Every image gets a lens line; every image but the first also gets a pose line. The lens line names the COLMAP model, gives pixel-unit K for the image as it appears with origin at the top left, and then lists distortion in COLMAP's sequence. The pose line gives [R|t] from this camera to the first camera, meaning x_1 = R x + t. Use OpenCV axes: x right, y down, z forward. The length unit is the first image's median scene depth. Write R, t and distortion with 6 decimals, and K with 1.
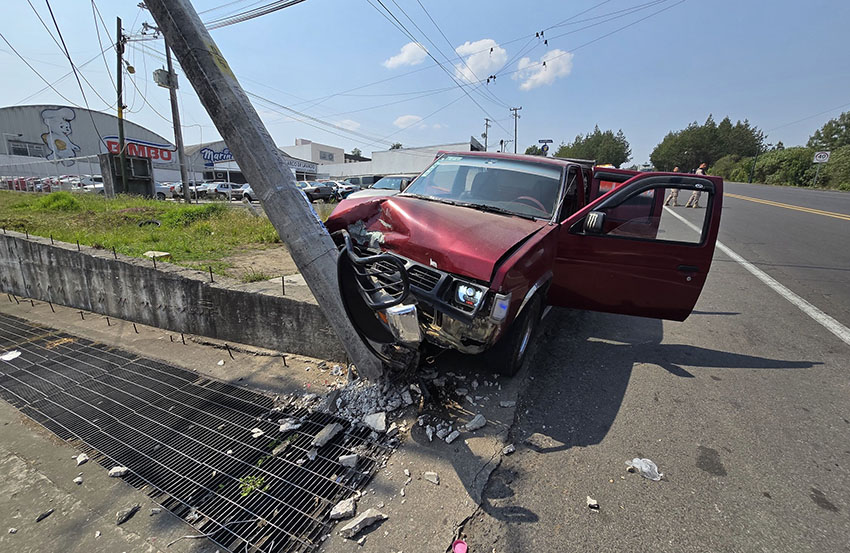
lens RADIAL K [[344.3, 0, 420.7], [0, 344.3, 281.6], [0, 0, 1]] dist [-0.002611, -0.001048]
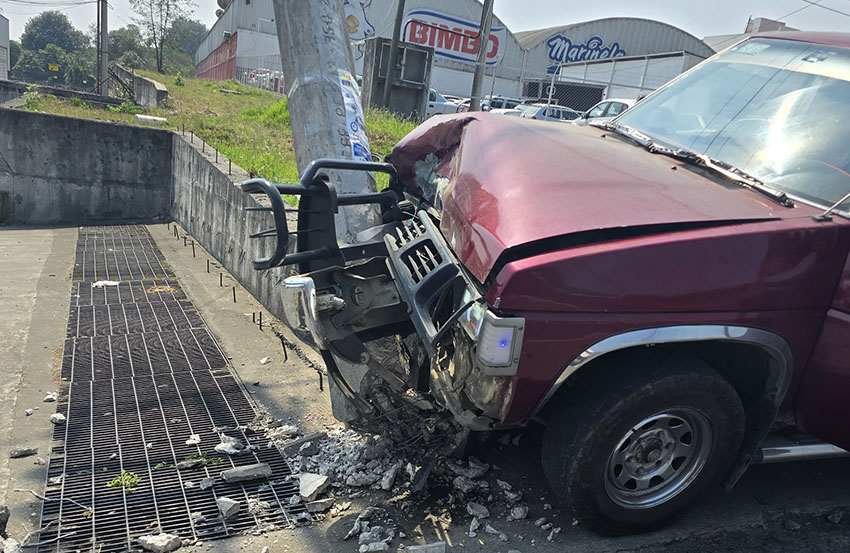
lens RADIAL K [[750.3, 0, 429.8], [0, 750.3, 386.5], [0, 0, 1]] dist [0.076186, -0.076633]
pose [[0.766742, 0.286186, -0.574634, 0.573435], [-0.253355, 0.957372, 0.138746, 0.007723], [0.589846, 0.039204, 0.806564, 0.047632]]
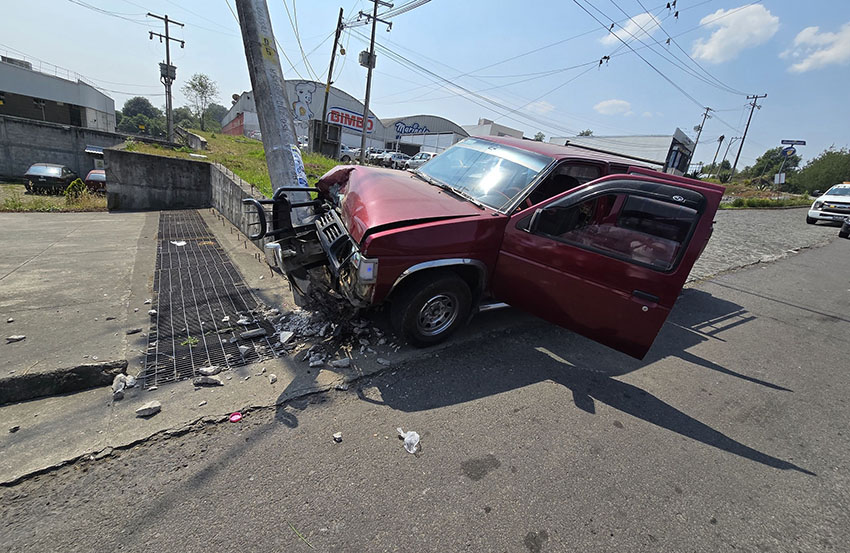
lens RADIAL K [[344.3, 0, 424.0], [0, 344.3, 281.2], [0, 0, 1]] dist [-0.002611, -0.001048]
pose [[0.884170, 0.248473, -0.395607, 0.617455], [-0.231182, 0.968583, 0.091663, -0.025453], [0.405954, 0.010412, 0.913834, 0.023446]]
